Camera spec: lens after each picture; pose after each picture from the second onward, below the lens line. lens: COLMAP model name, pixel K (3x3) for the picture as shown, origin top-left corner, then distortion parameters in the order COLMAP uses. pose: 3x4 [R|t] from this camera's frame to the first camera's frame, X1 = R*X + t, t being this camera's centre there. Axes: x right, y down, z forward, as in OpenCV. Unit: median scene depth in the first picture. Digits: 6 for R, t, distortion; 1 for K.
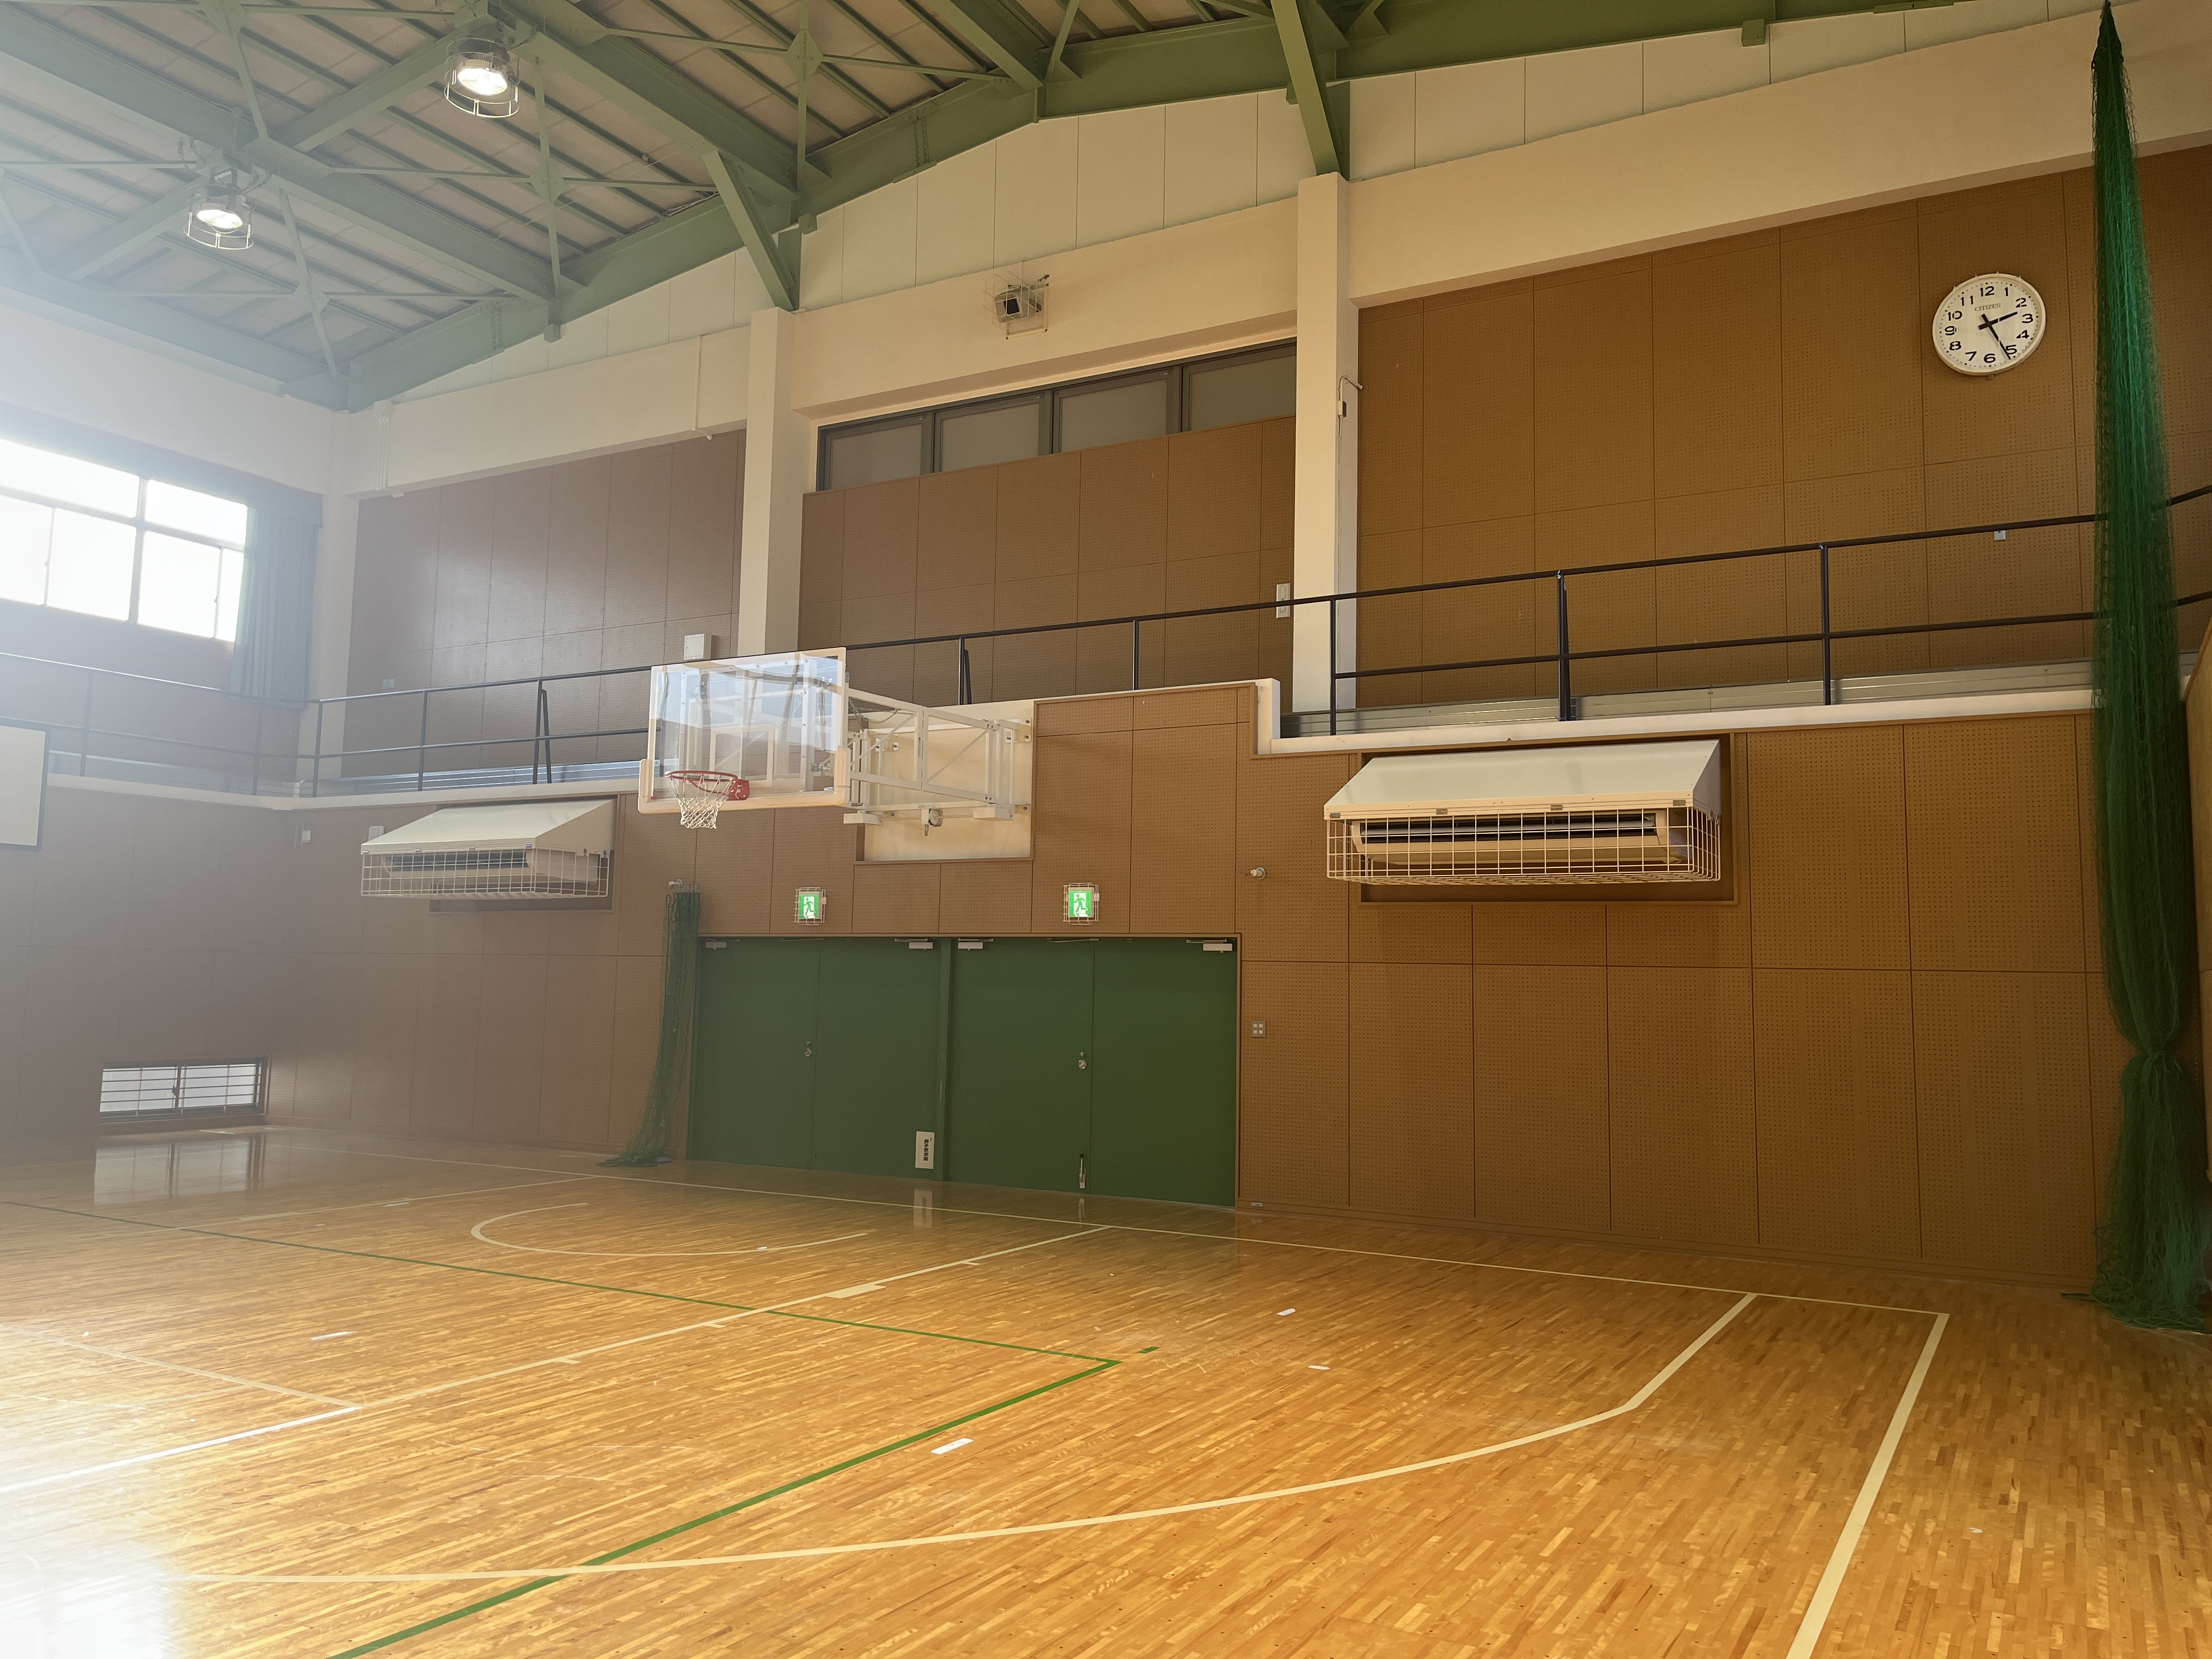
lens RADIAL K [[1655.3, 0, 1126.5], [0, 1655.3, 825.8], [0, 0, 1]] dist [0.075806, -0.096756]
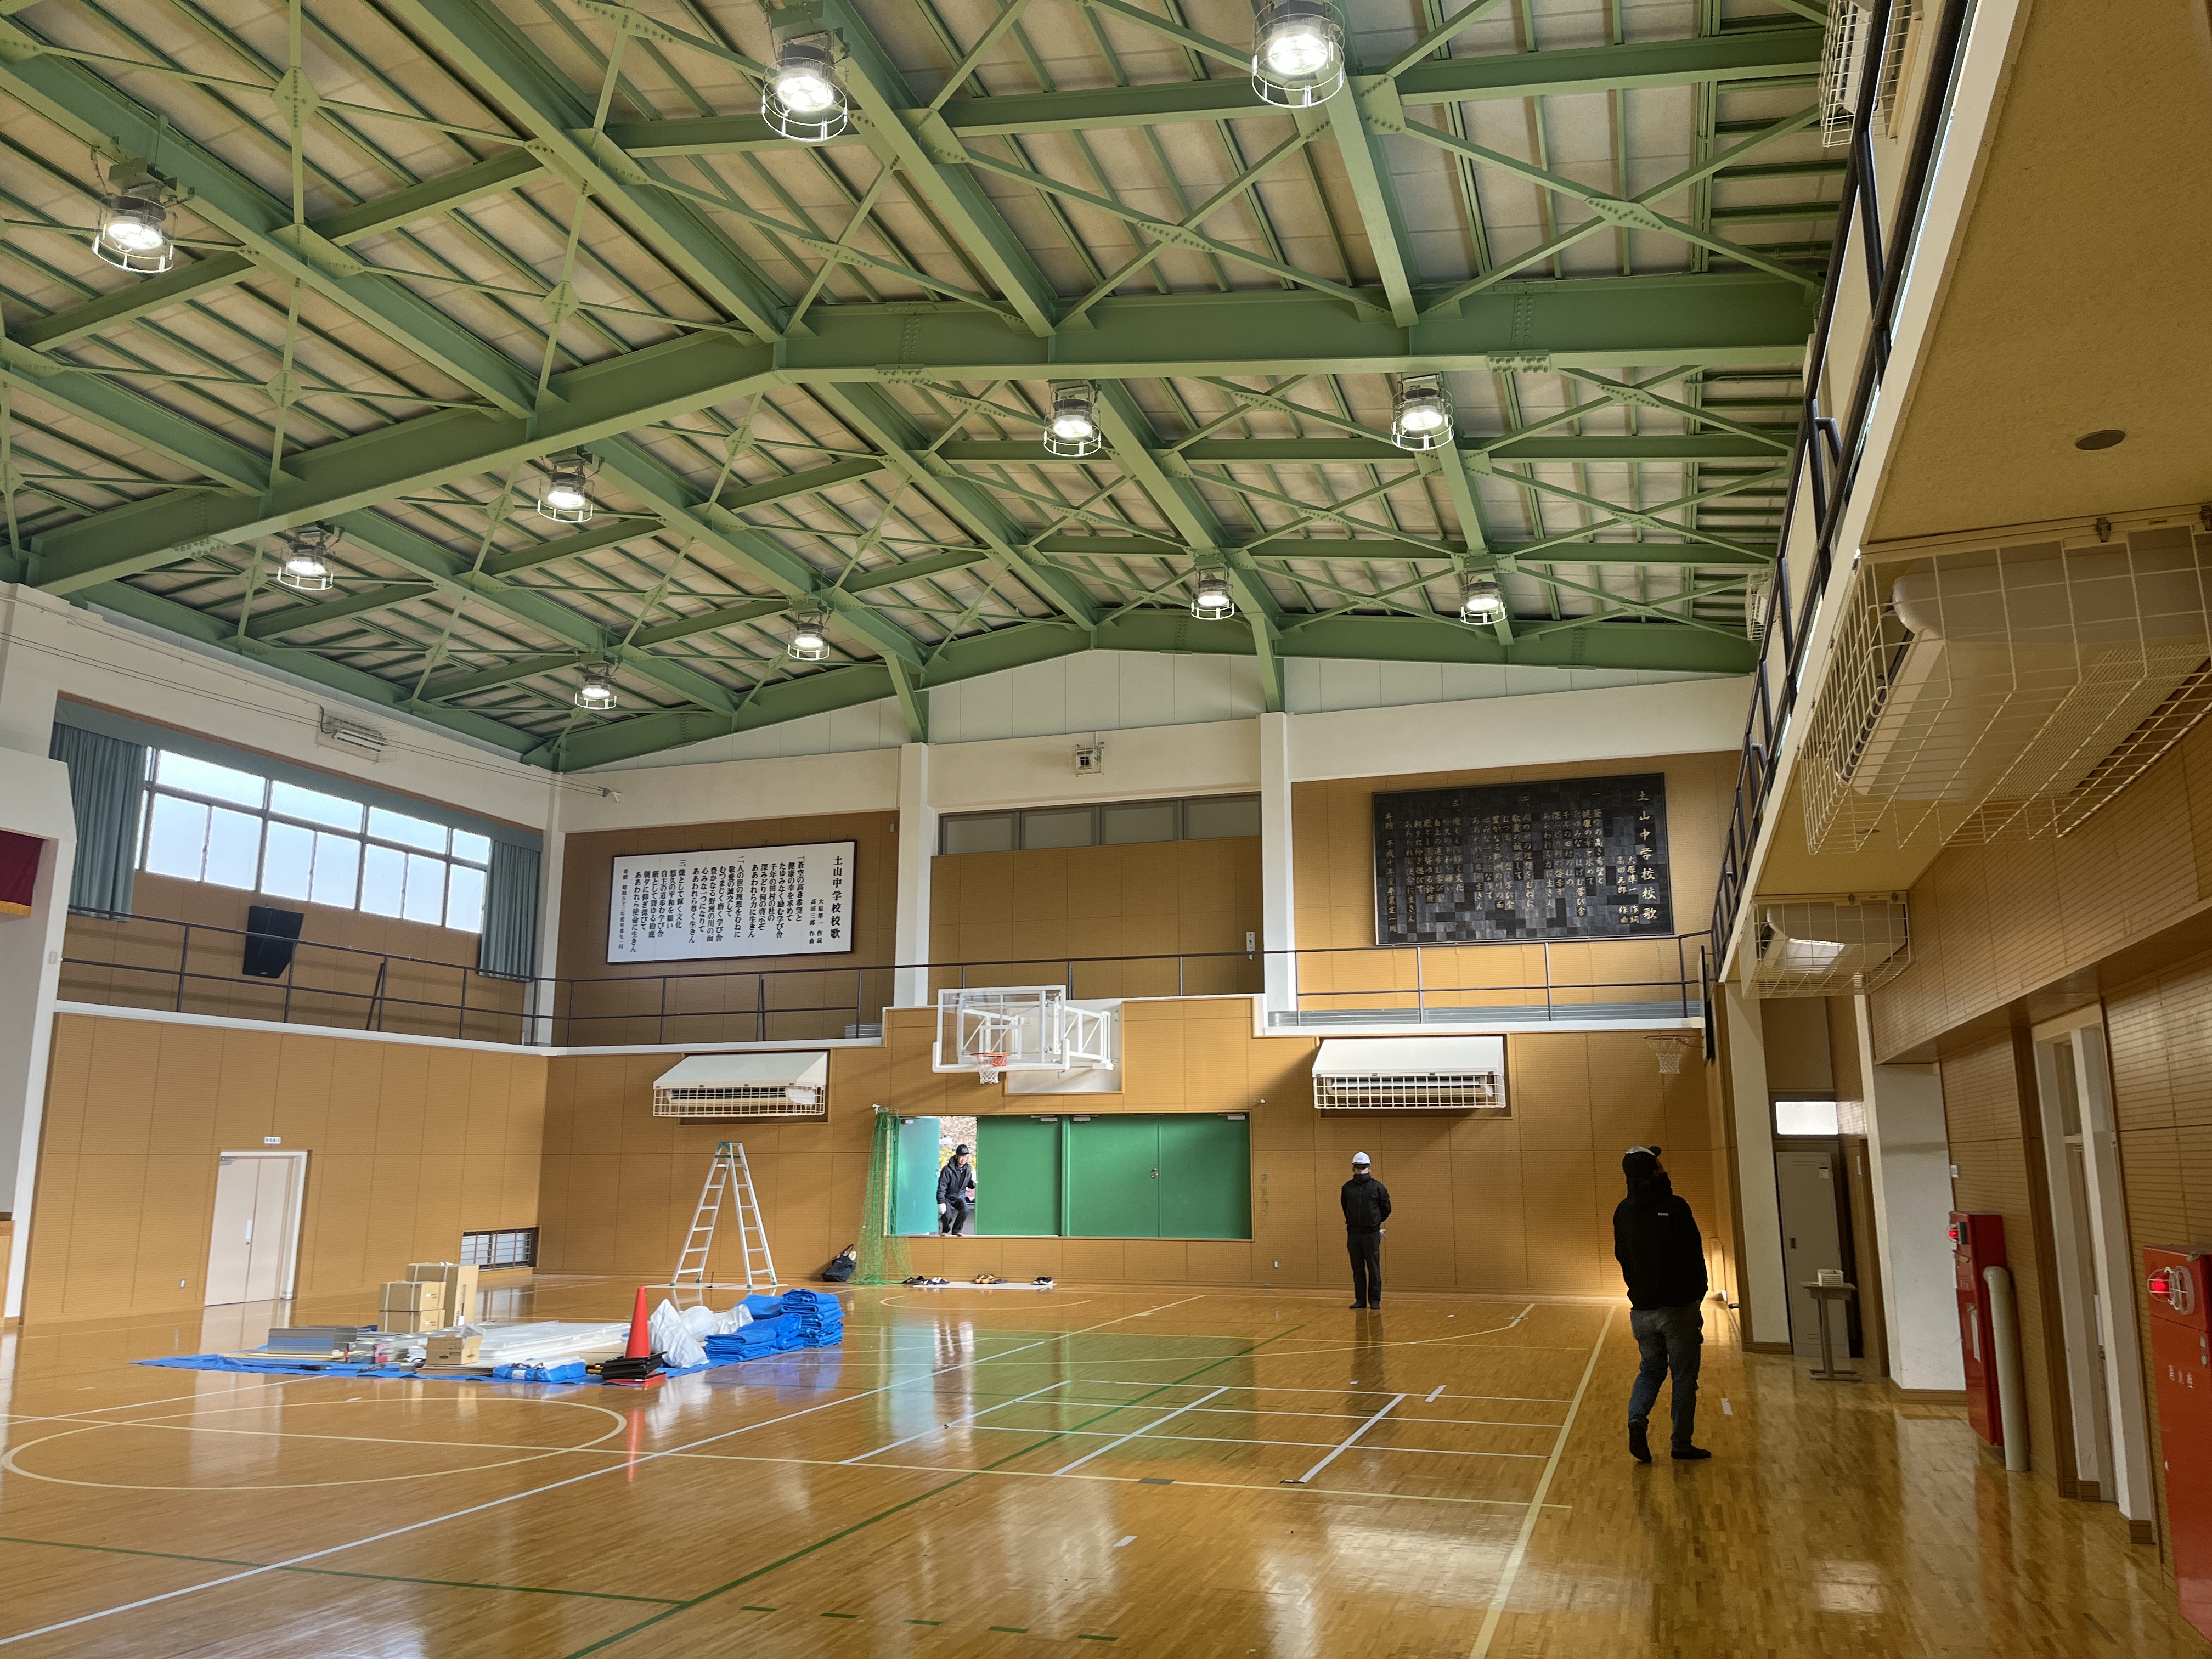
lens RADIAL K [[1655.3, 0, 1100.9], [0, 1655.3, 835.6], [0, 0, 1]] dist [0.075806, -0.096756]
pose [[0.981415, 0.017534, 0.191092, -0.295408], [0.001337, 0.995168, -0.098178, -0.054406], [-0.191890, 0.096609, 0.976650, -0.518304]]
